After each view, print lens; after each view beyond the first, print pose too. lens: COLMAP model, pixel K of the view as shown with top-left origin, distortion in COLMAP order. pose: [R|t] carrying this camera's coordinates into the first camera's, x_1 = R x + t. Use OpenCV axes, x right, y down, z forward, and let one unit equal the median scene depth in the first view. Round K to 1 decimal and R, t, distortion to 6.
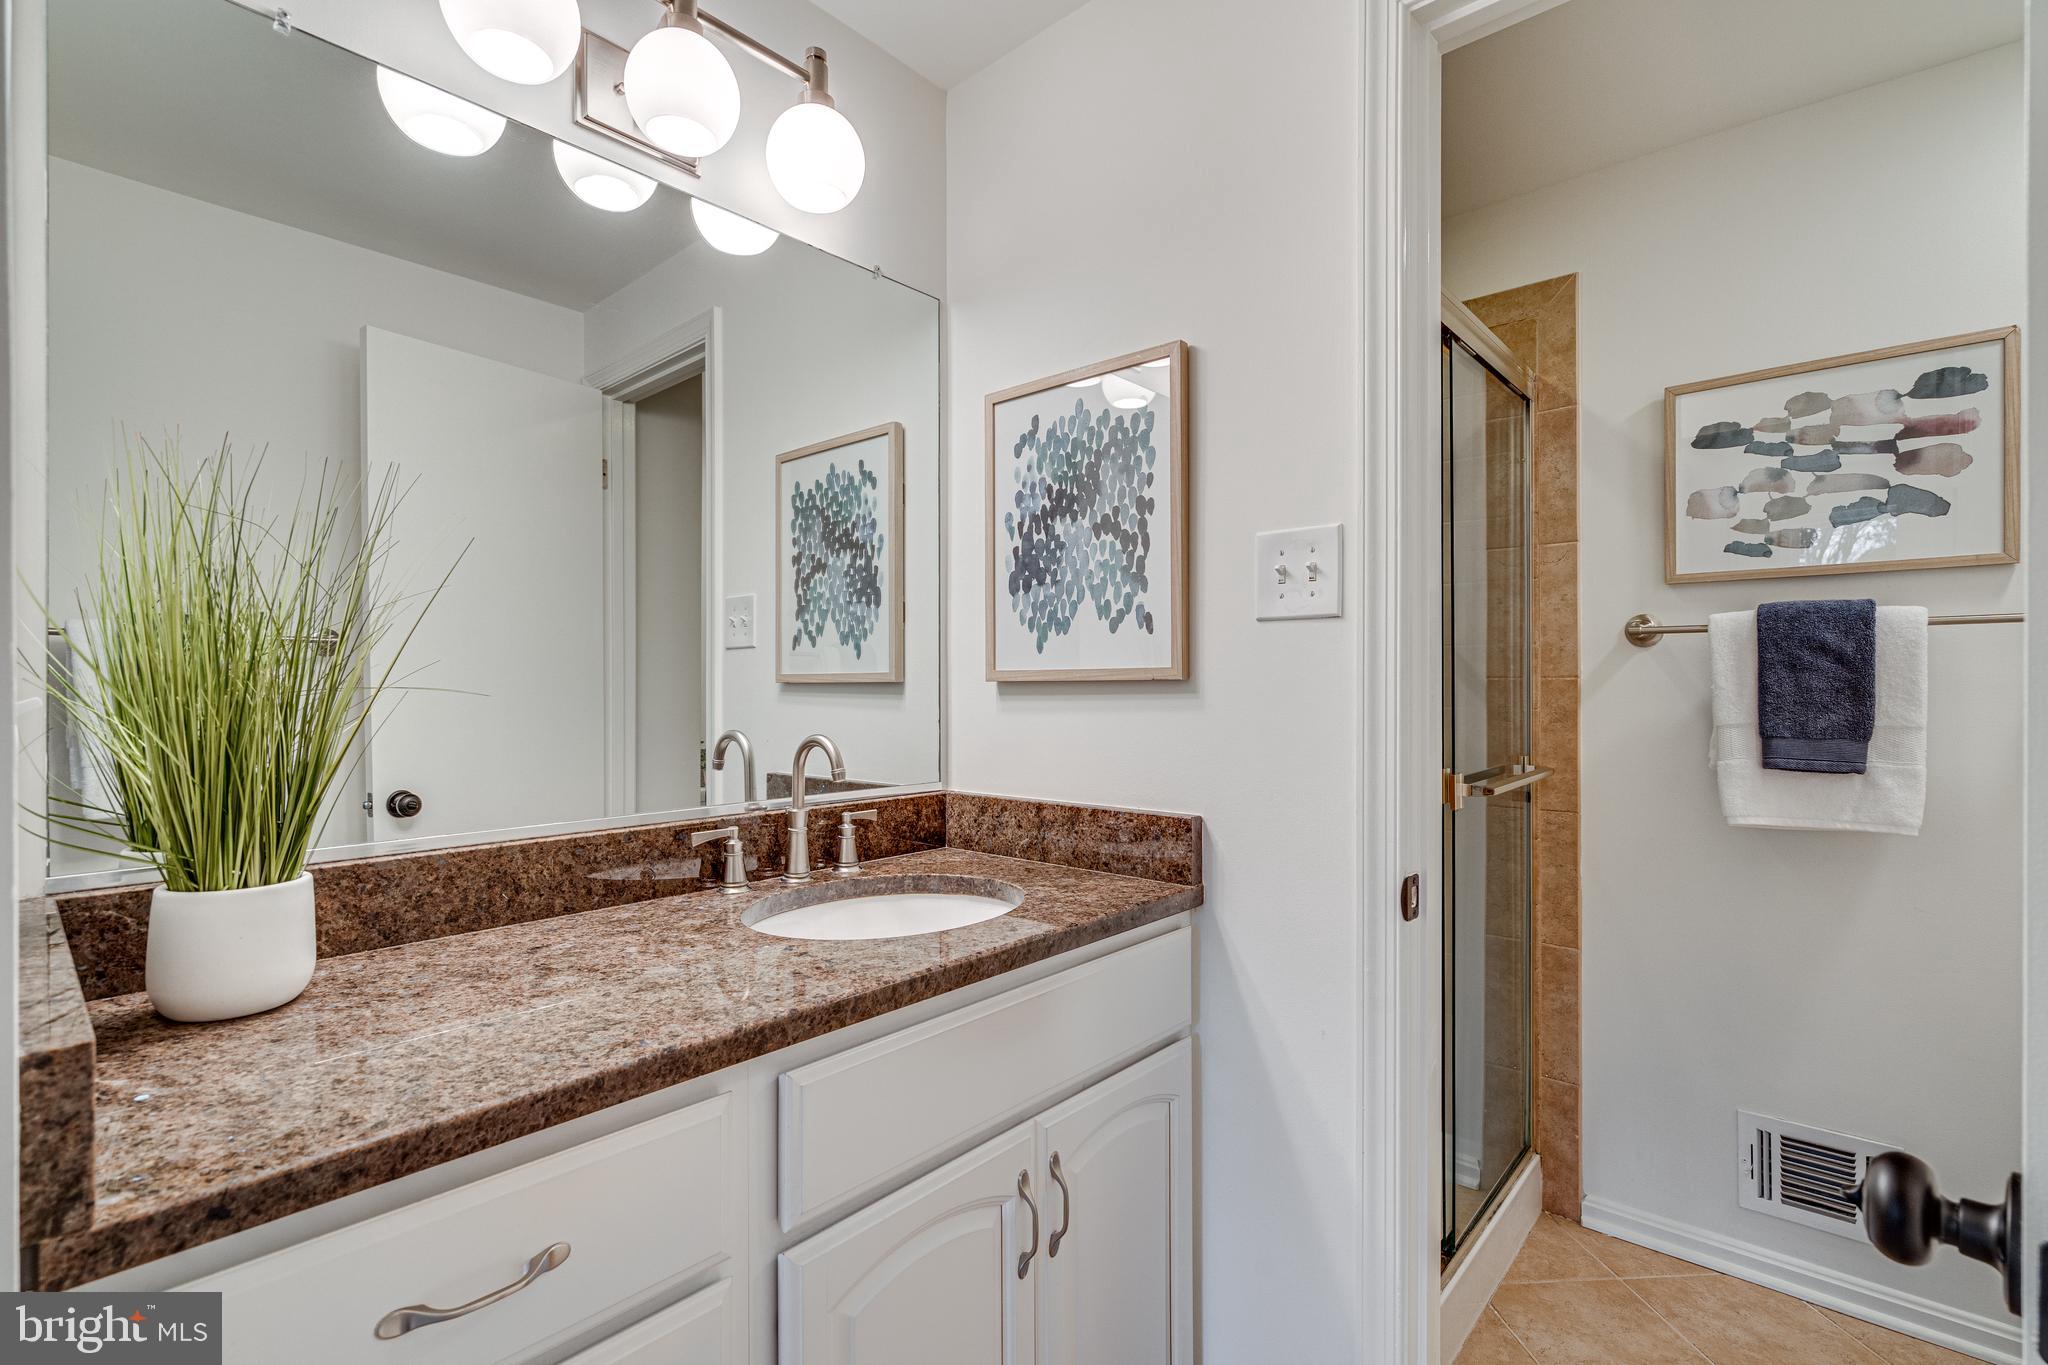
lens RADIAL K [[938.1, 0, 1021.4], [0, 938.1, 685.2], [0, 0, 1]] dist [-0.003949, 0.001387]
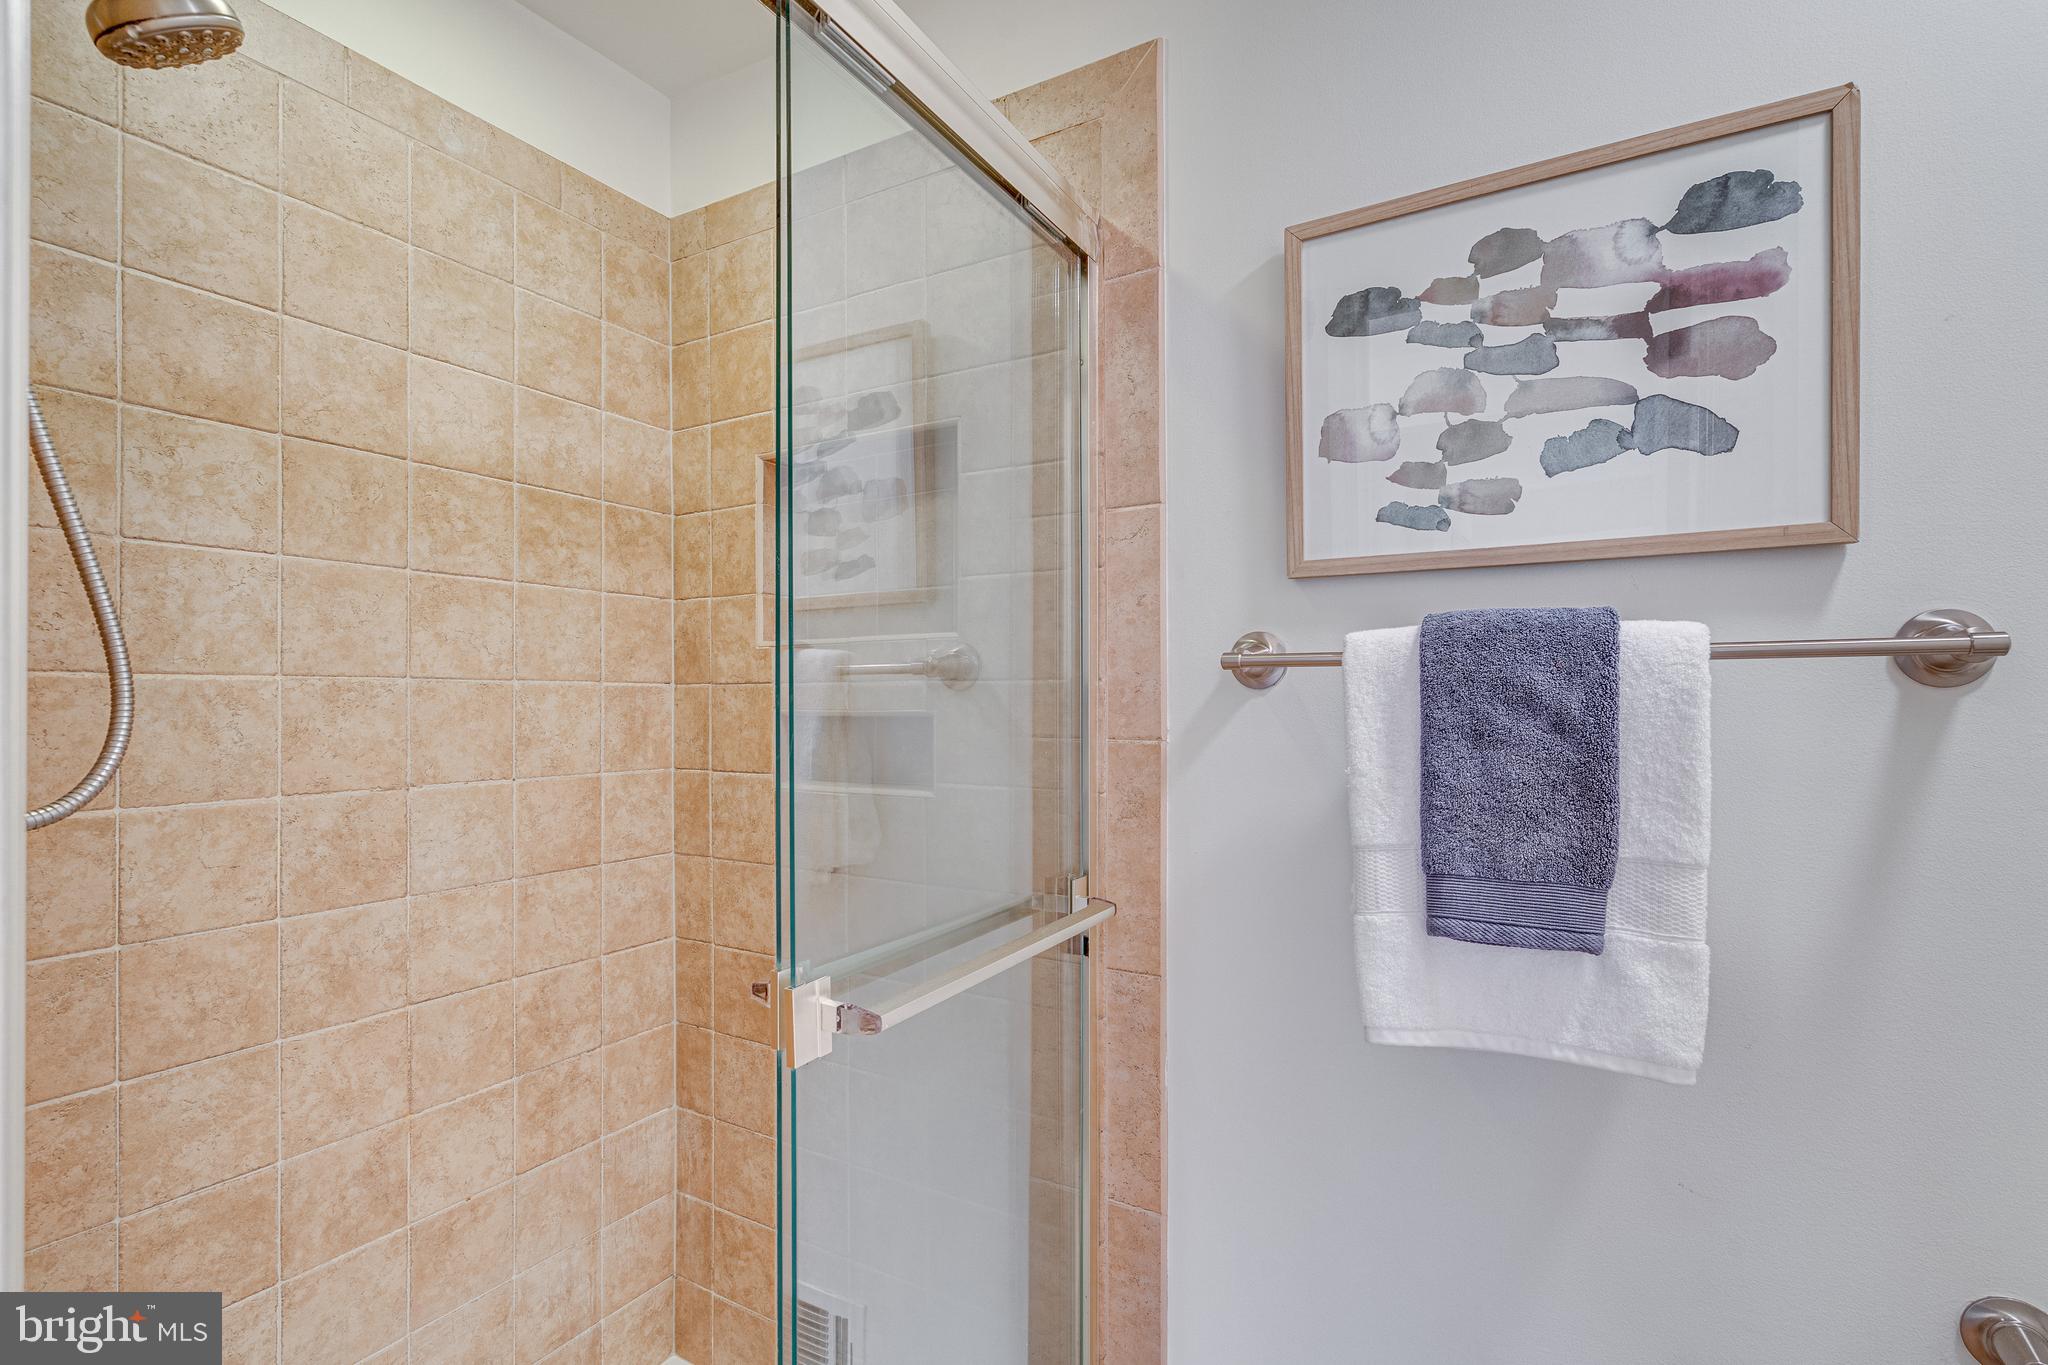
lens RADIAL K [[938.1, 0, 1017.8], [0, 938.1, 695.2], [0, 0, 1]] dist [-0.003949, 0.001387]
pose [[0.980683, 0.000495, 0.195604, 0.455922], [0.000176, 0.999994, -0.003415, -0.039160], [-0.195605, 0.003384, 0.980677, 0.522496]]
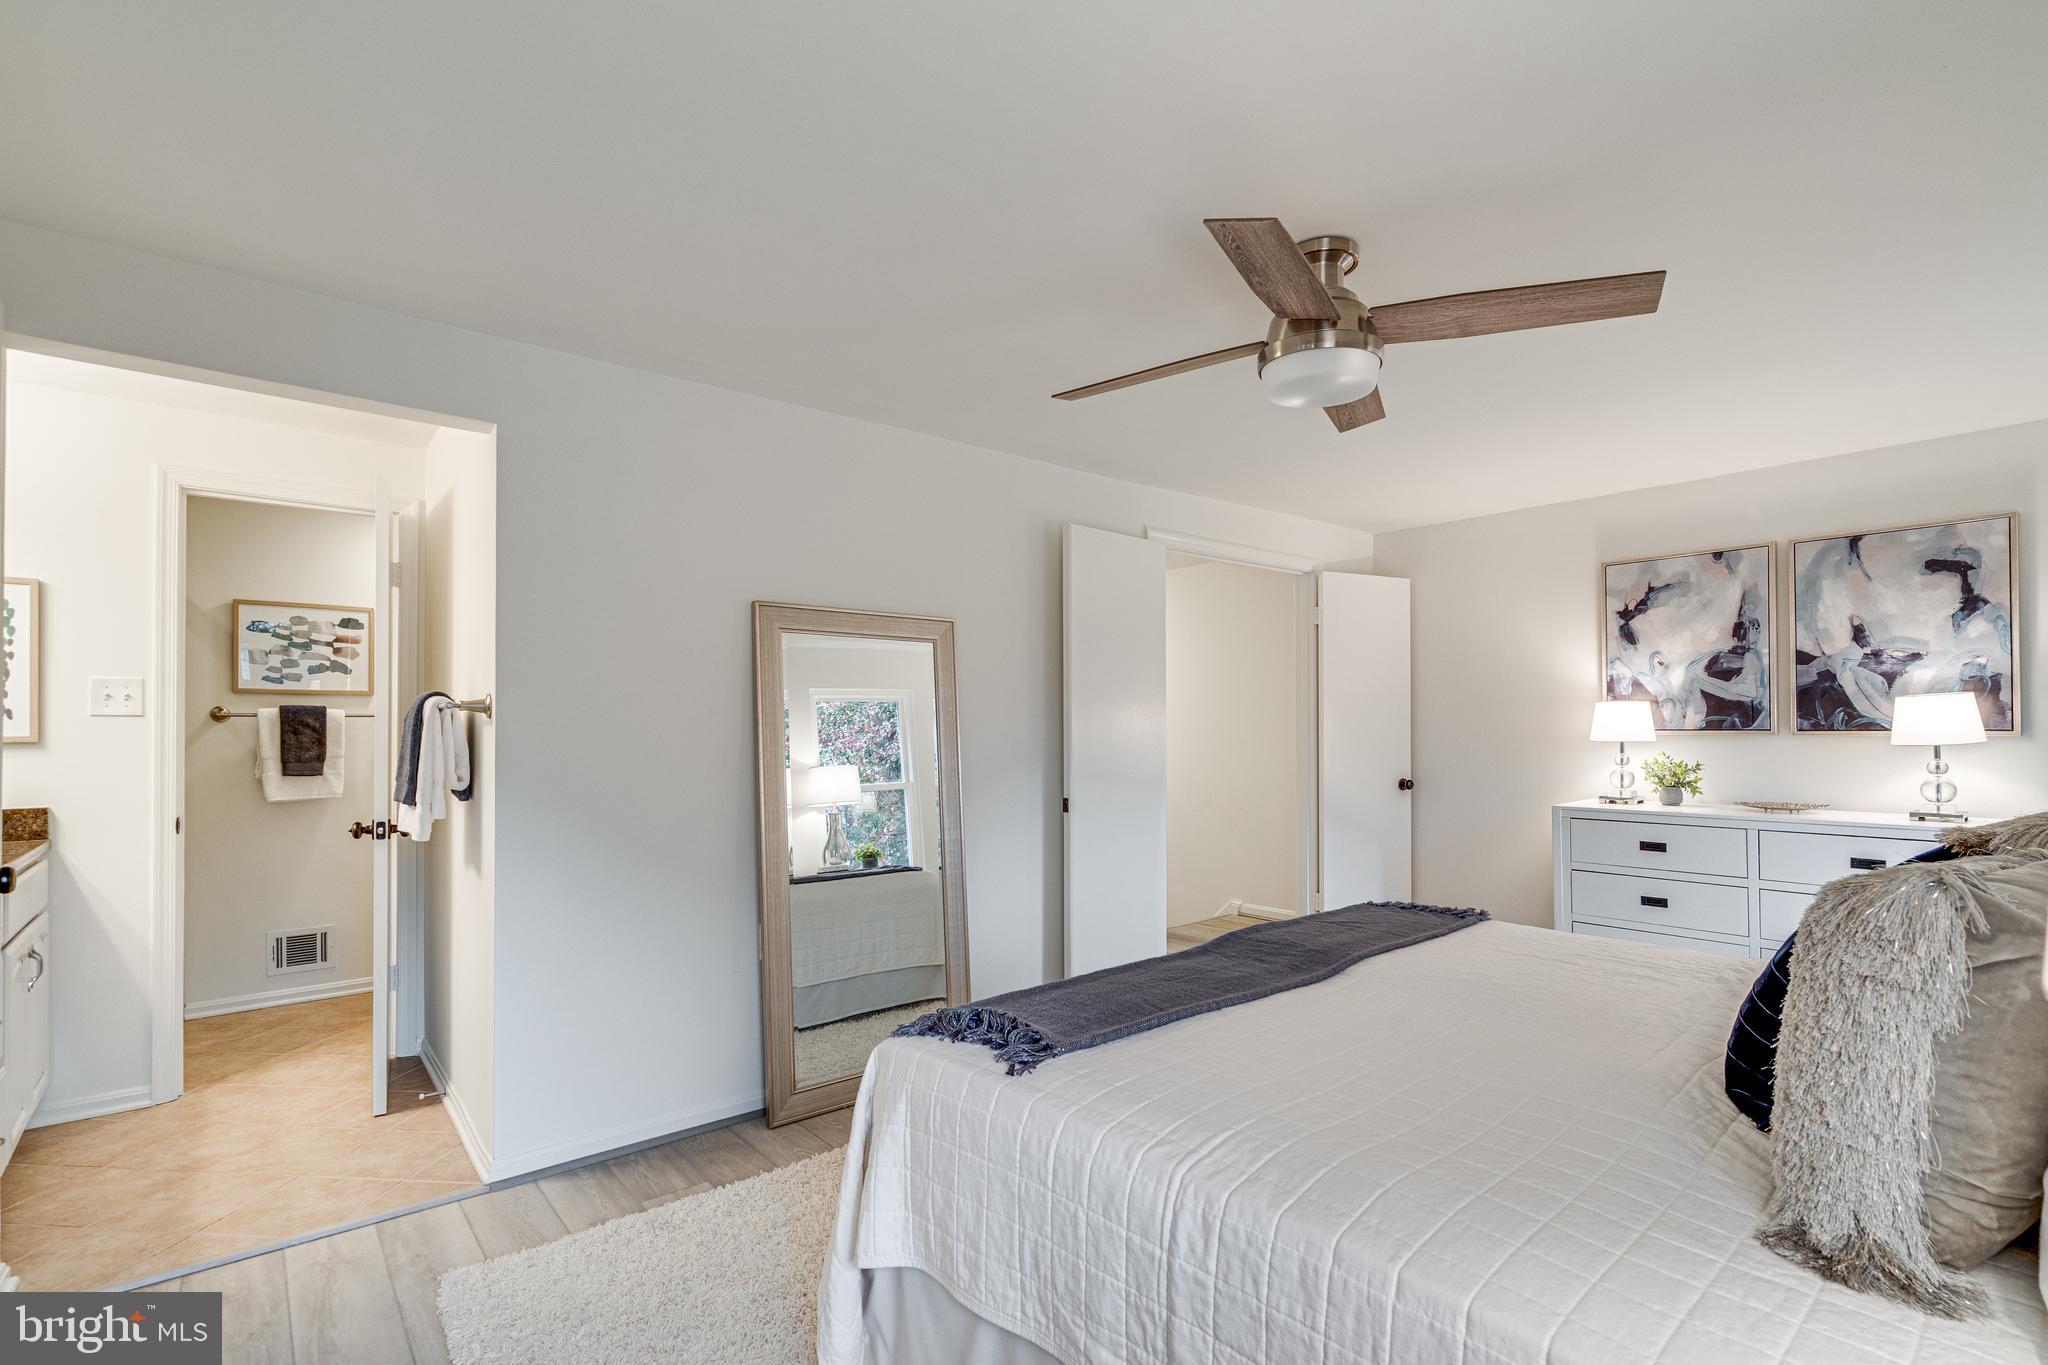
lens RADIAL K [[938.1, 0, 1031.5], [0, 938.1, 724.3], [0, 0, 1]] dist [-0.003949, 0.001387]
pose [[0.140363, 0.005119, 0.990087, -1.237199], [0.001365, 0.999985, -0.005364, -0.024780], [-0.990099, 0.002104, 0.140354, -1.159387]]
